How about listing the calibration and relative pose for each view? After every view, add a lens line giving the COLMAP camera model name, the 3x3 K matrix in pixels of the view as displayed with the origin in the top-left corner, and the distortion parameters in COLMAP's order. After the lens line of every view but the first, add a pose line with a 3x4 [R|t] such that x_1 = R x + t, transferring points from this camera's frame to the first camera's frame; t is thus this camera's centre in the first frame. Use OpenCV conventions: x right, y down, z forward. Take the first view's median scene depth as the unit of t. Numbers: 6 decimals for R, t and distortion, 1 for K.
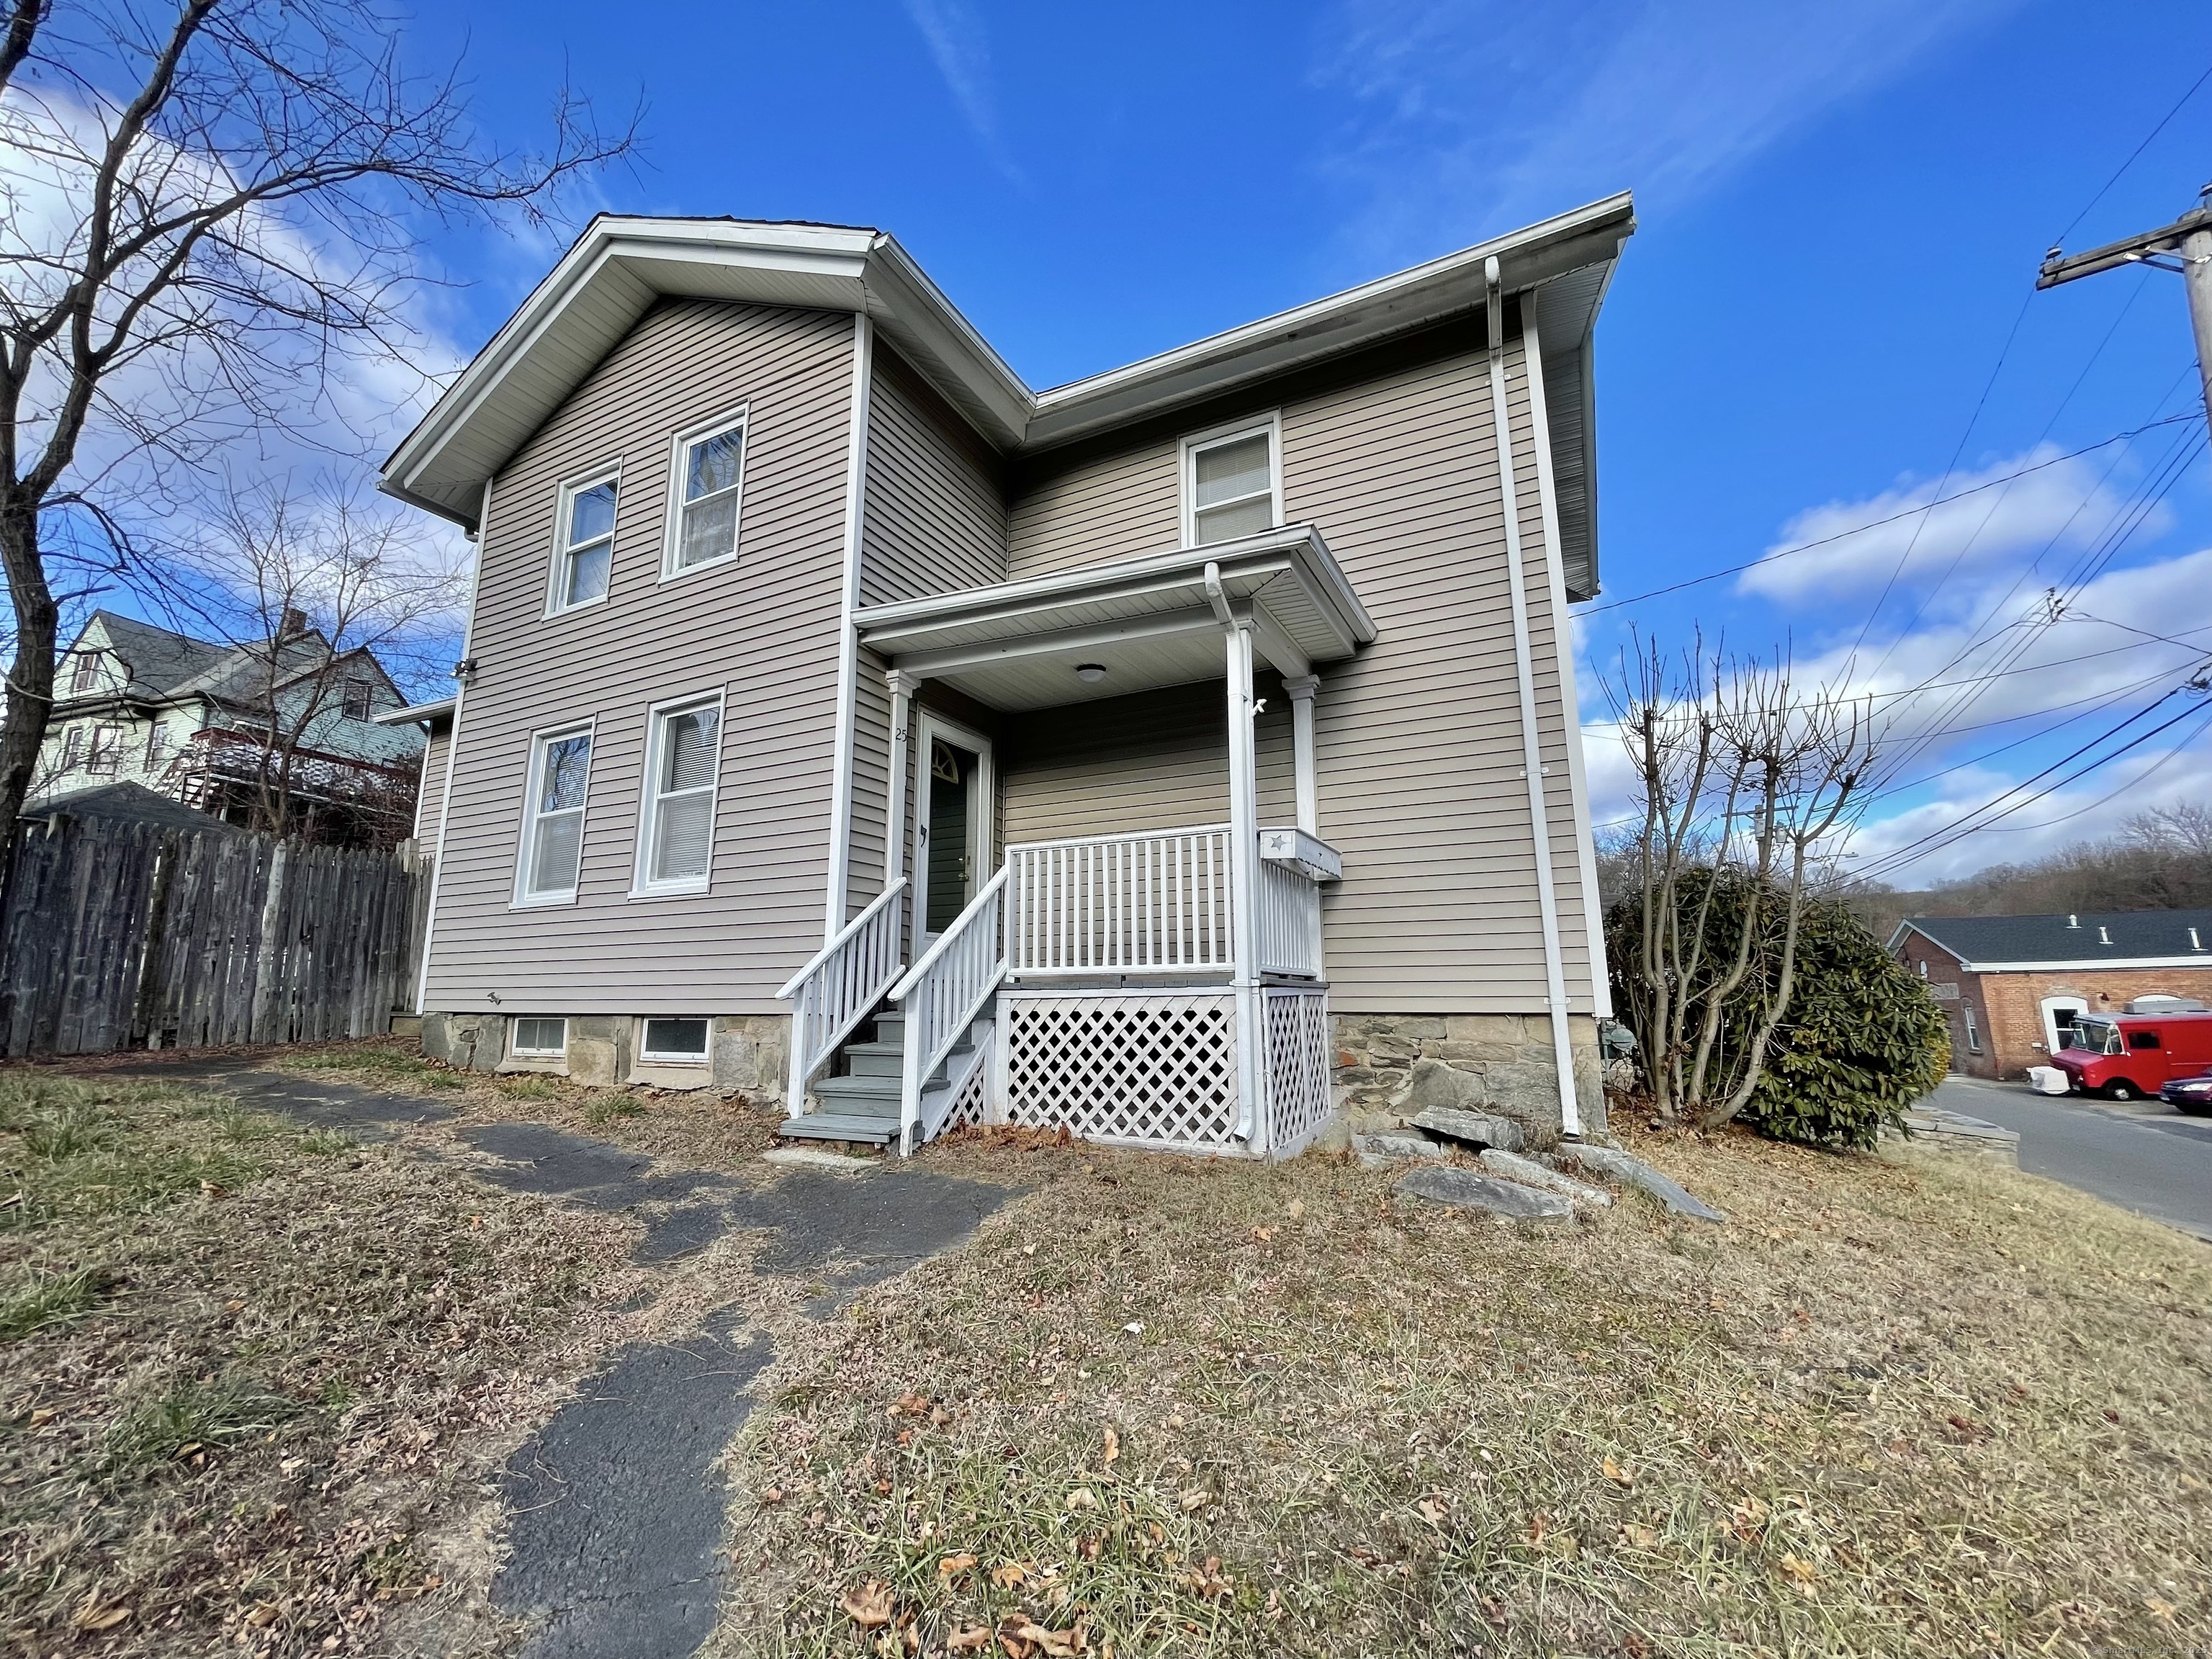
lens RADIAL K [[885.1, 0, 1108.4], [0, 885.1, 833.8], [0, 0, 1]] dist [0.001335, -0.000078]
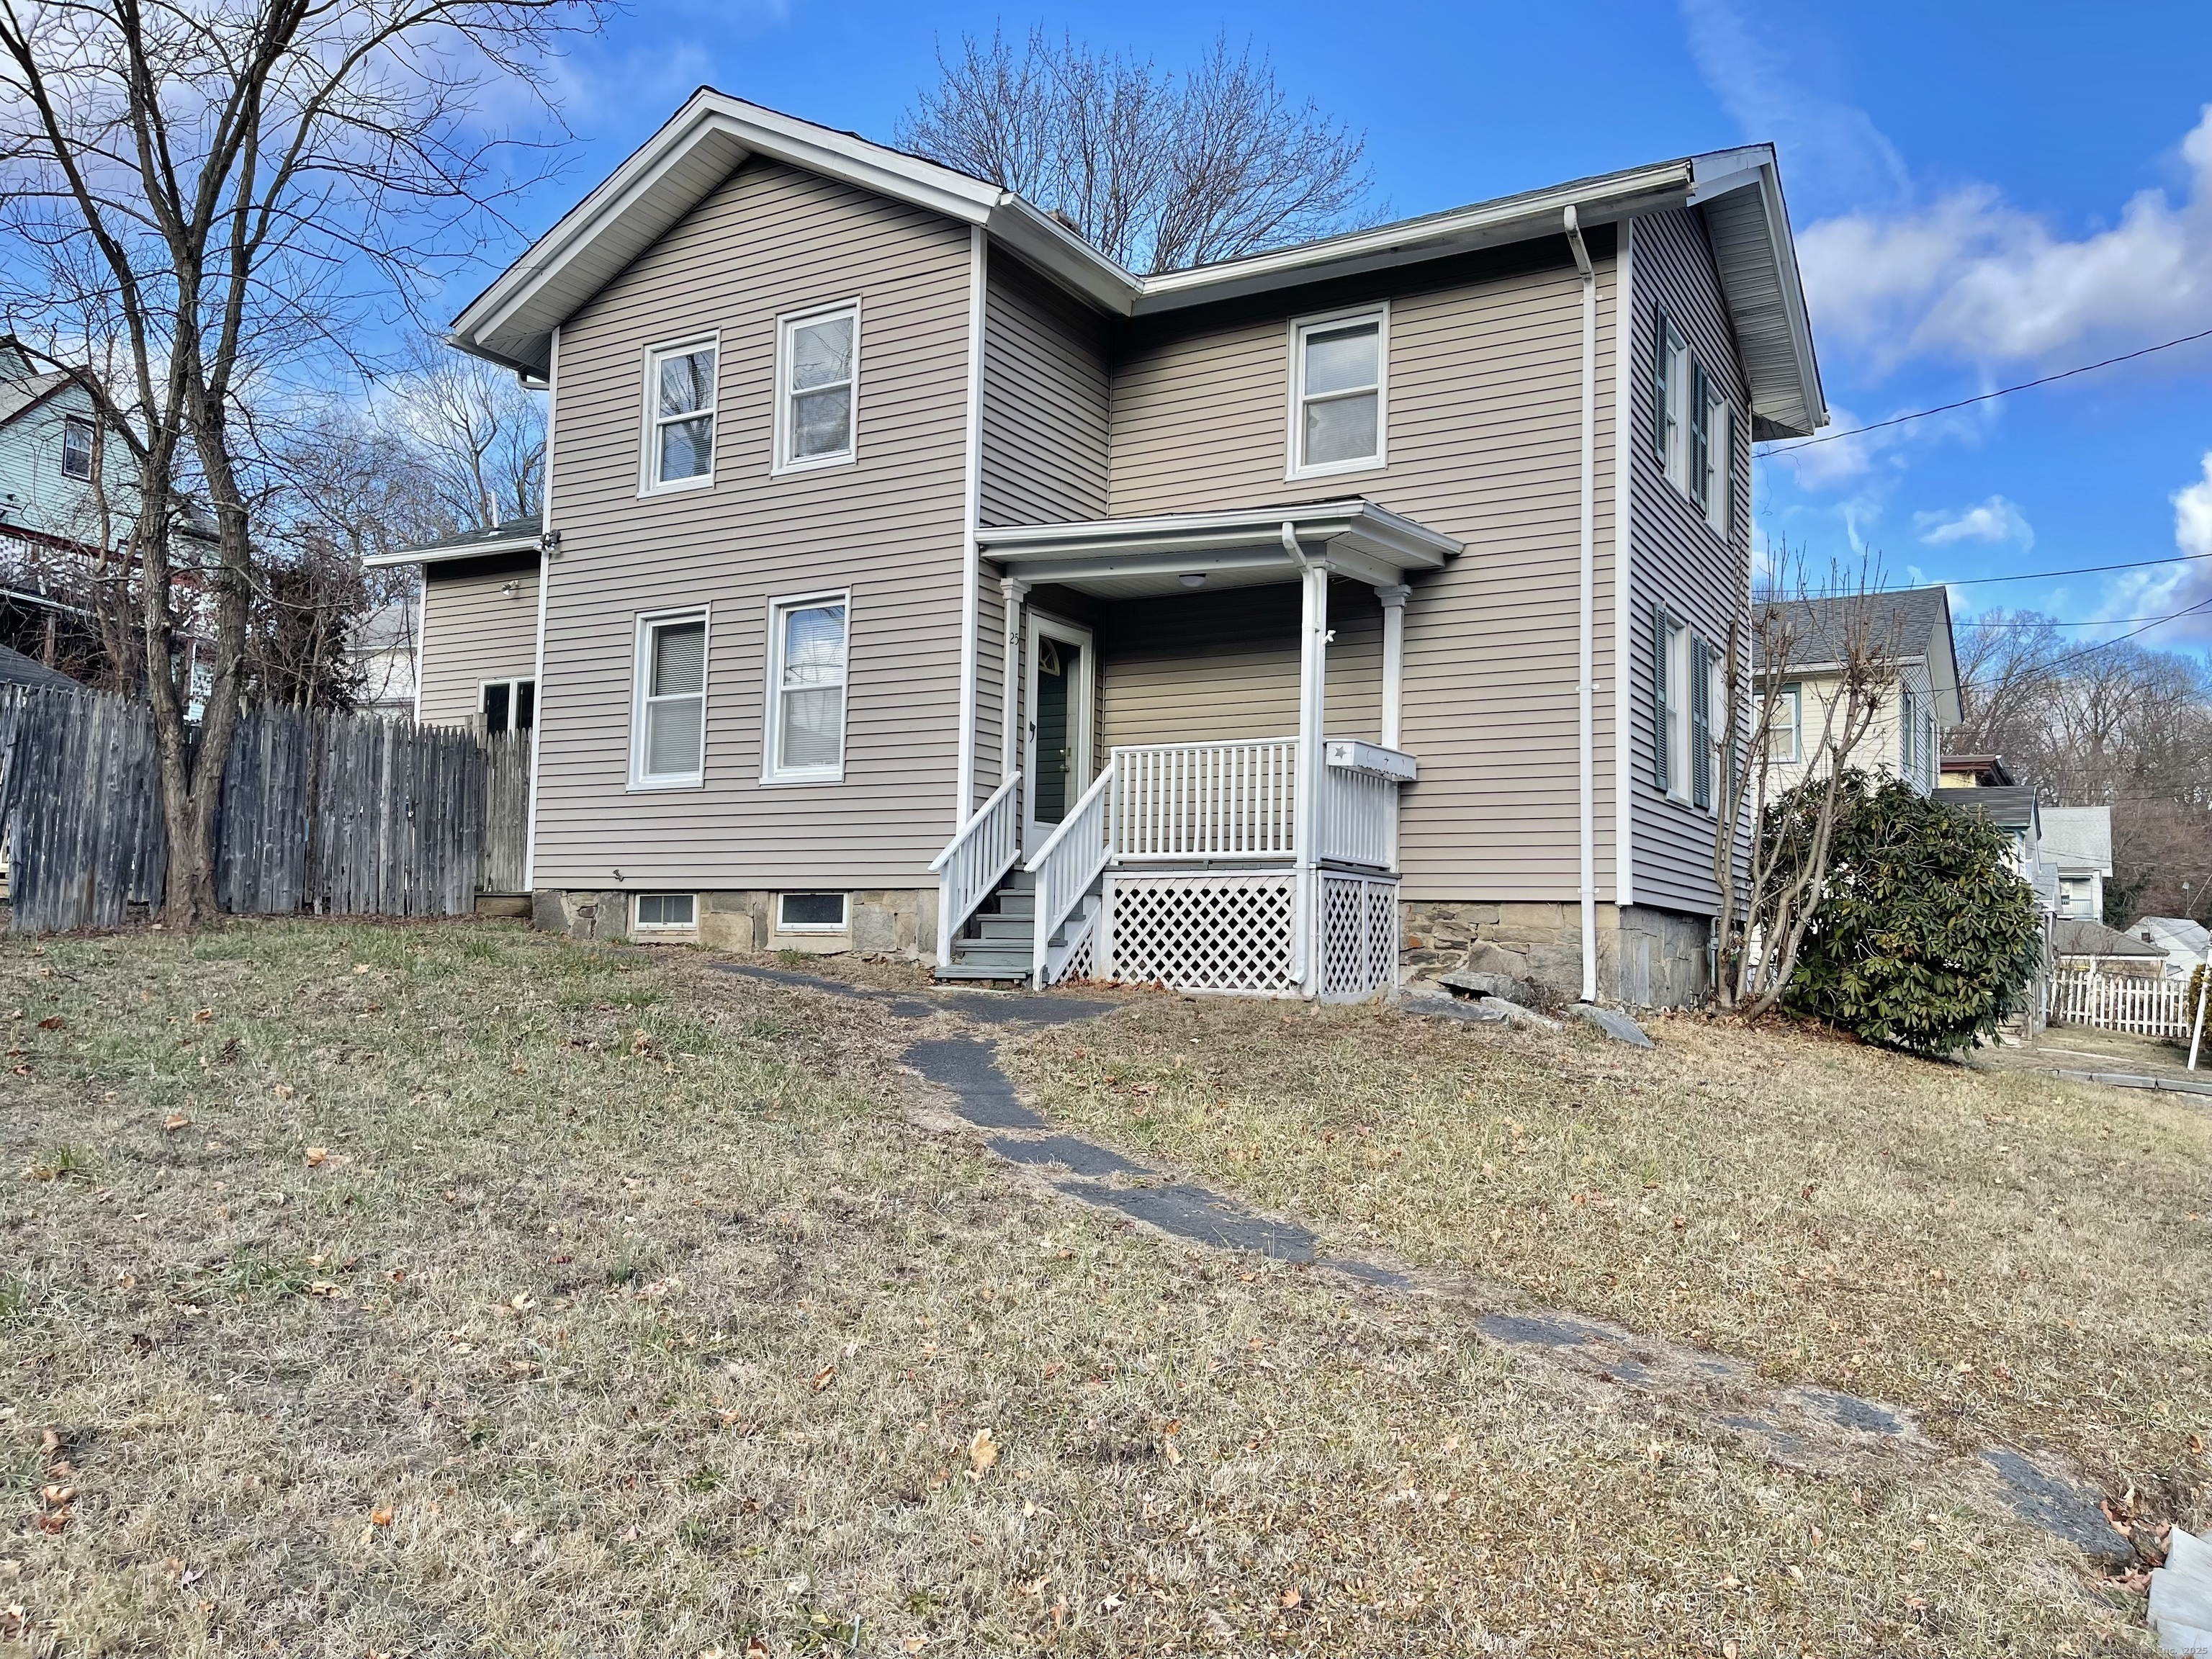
lens RADIAL K [[1693.6, 0, 1112.3], [0, 1693.6, 841.4], [0, 0, 1]] dist [0.043501, -0.057298]
pose [[0.996269, 0.021614, -0.083557, 0.071960], [-0.011711, 0.993035, 0.117237, -0.125158], [0.085509, -0.115821, 0.989583, -1.211566]]
